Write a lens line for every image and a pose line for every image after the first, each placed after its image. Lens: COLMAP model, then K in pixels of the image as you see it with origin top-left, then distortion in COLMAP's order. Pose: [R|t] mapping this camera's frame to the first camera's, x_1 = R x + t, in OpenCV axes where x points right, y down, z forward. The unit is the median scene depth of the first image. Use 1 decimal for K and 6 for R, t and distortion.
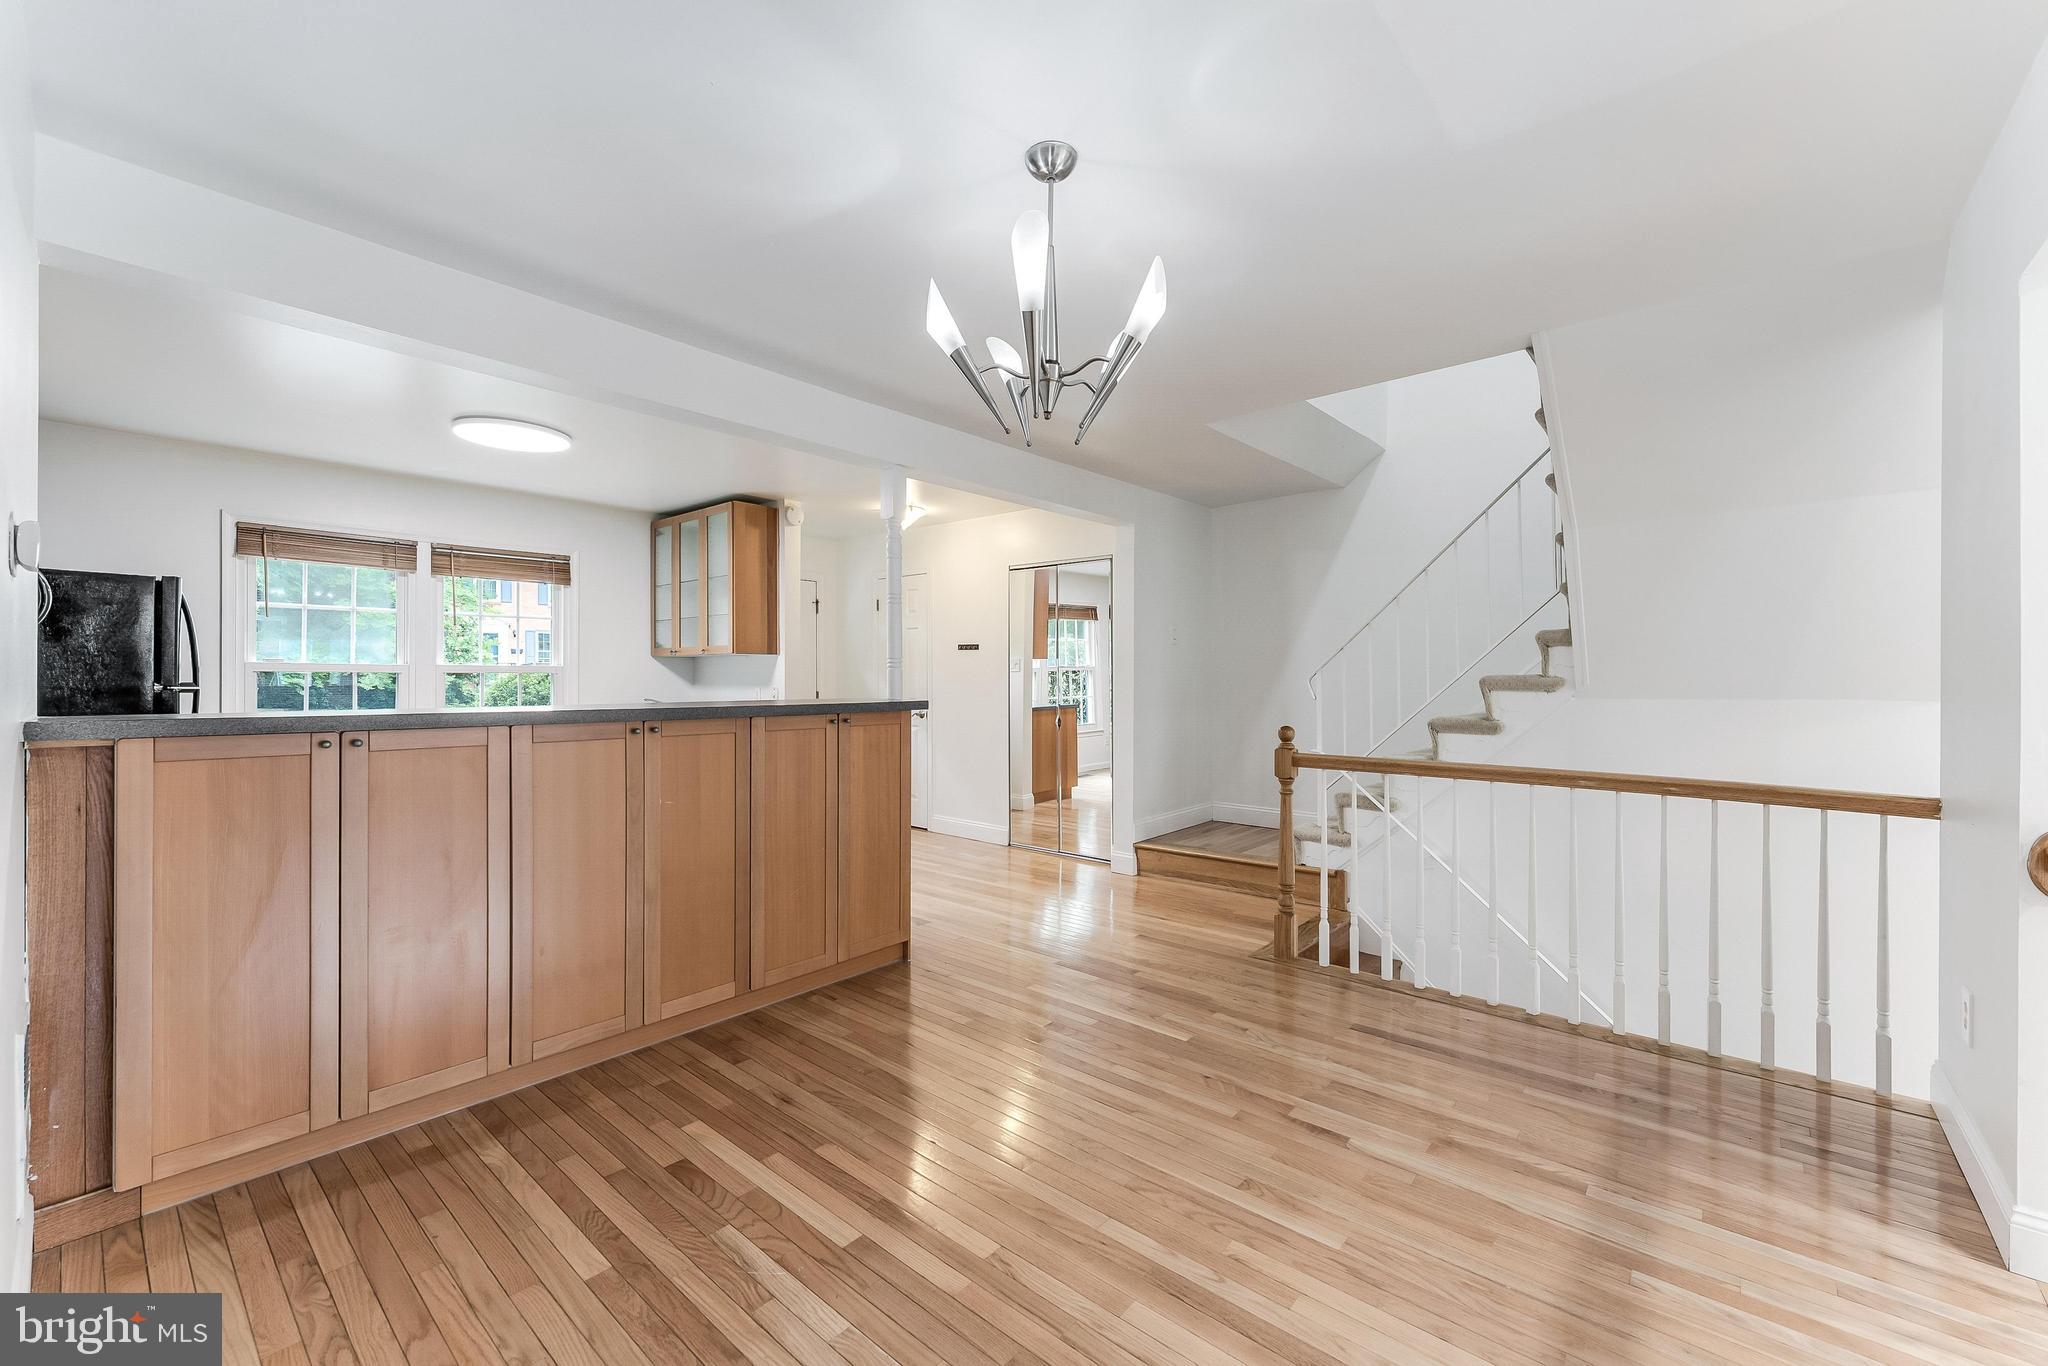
lens RADIAL K [[828.2, 0, 1039.8], [0, 828.2, 673.4], [0, 0, 1]] dist [0.000112, 0.000000]
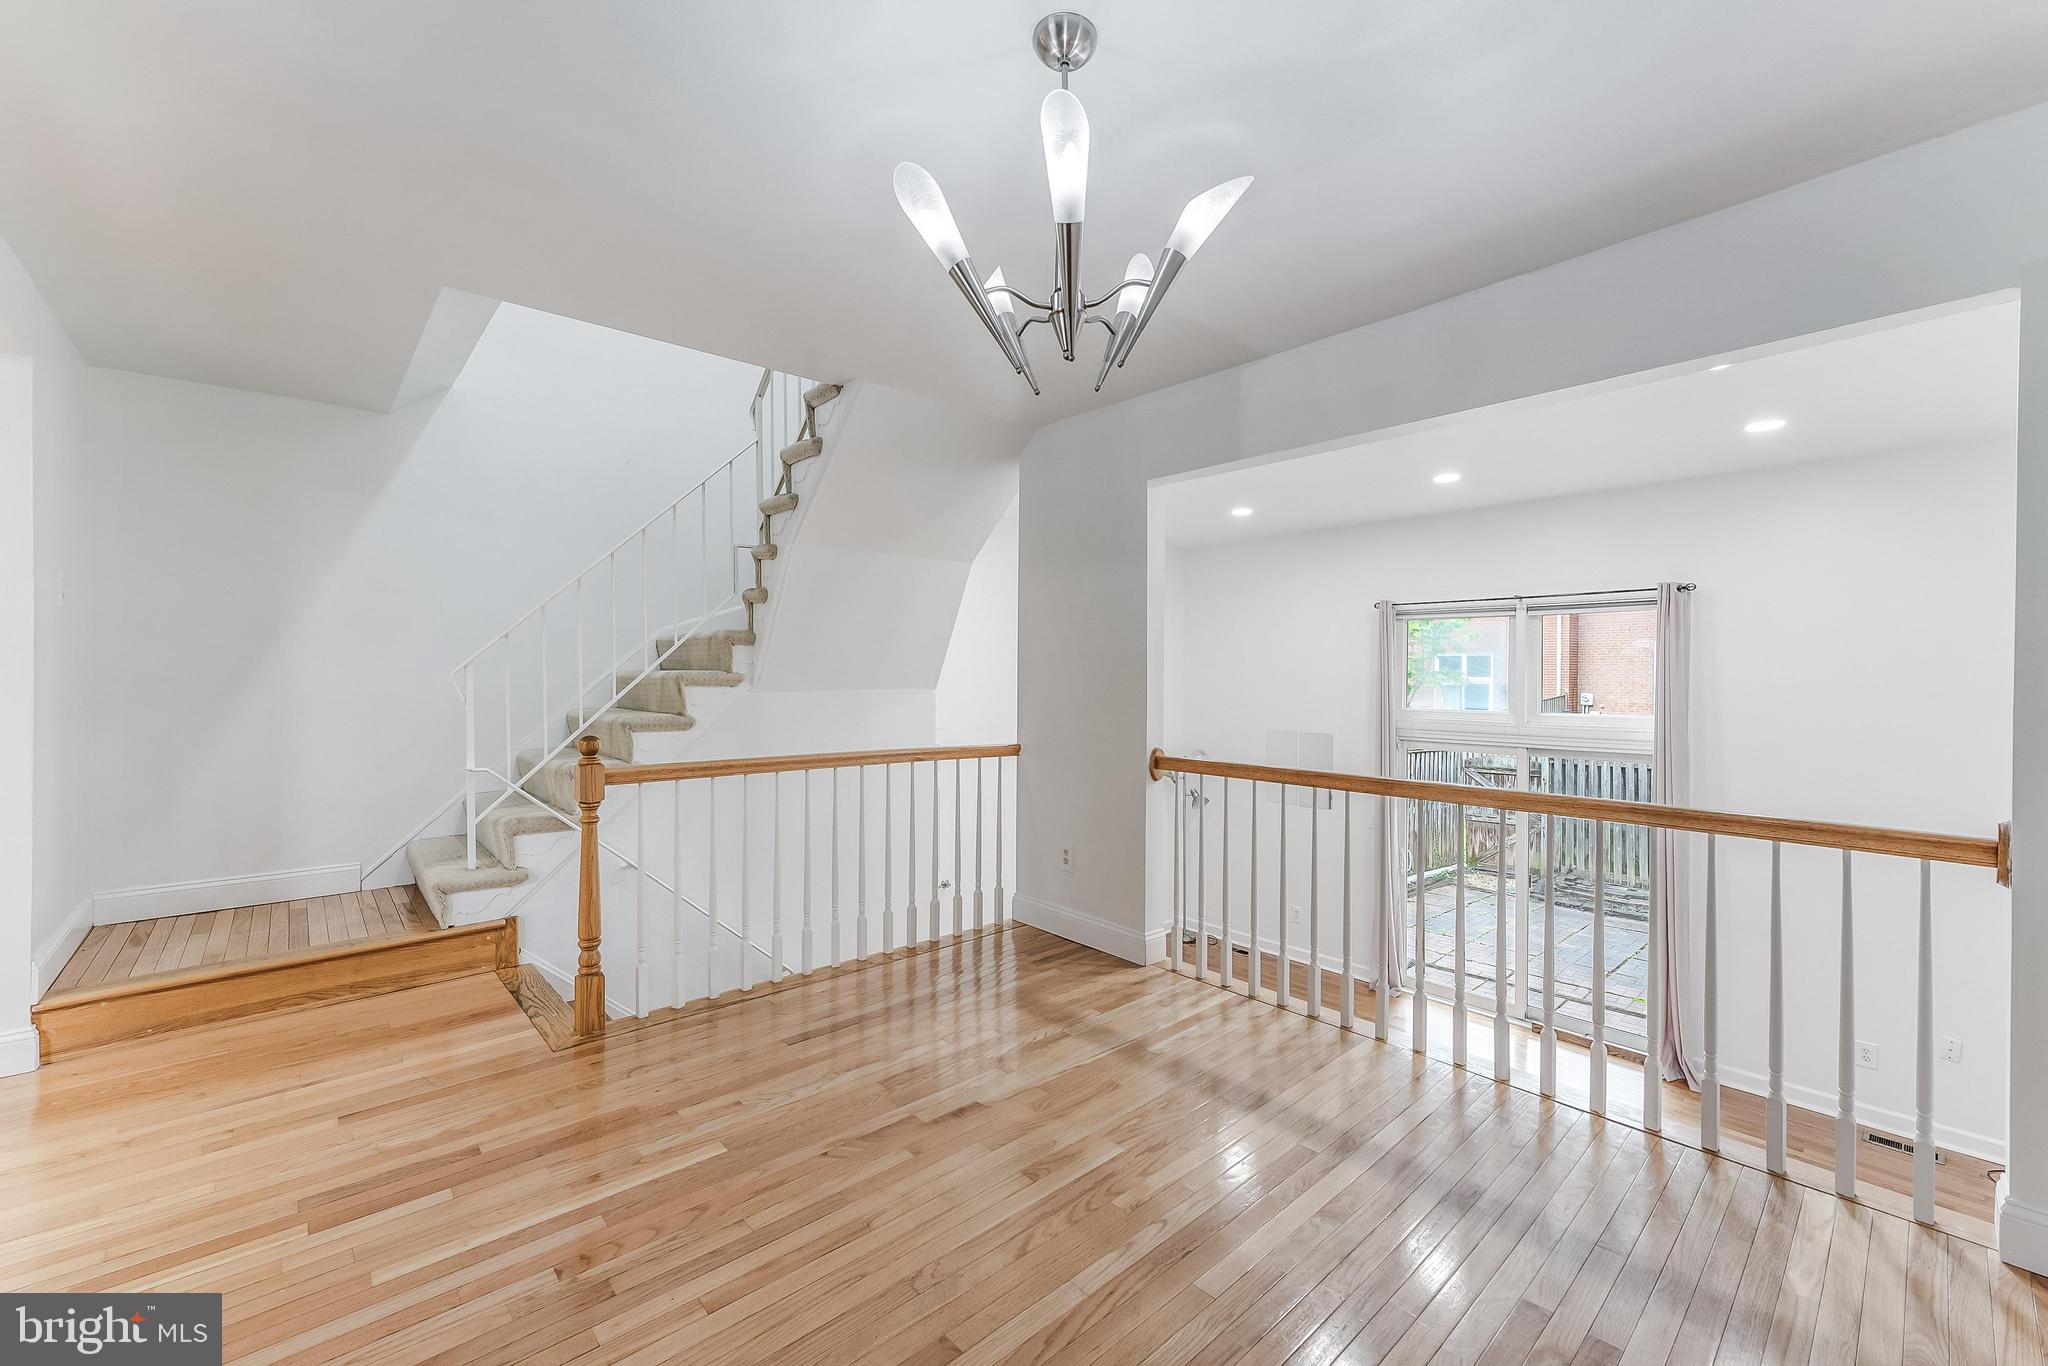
lens RADIAL K [[820.0, 0, 1032.7], [0, 820.0, 676.1], [0, 0, 1]] dist [-0.002255, 0.000081]
pose [[0.131928, -0.002221, 0.991257, -0.591336], [-0.008154, 0.999961, 0.003326, 0.001361], [-0.991226, -0.008521, 0.131905, 0.690820]]
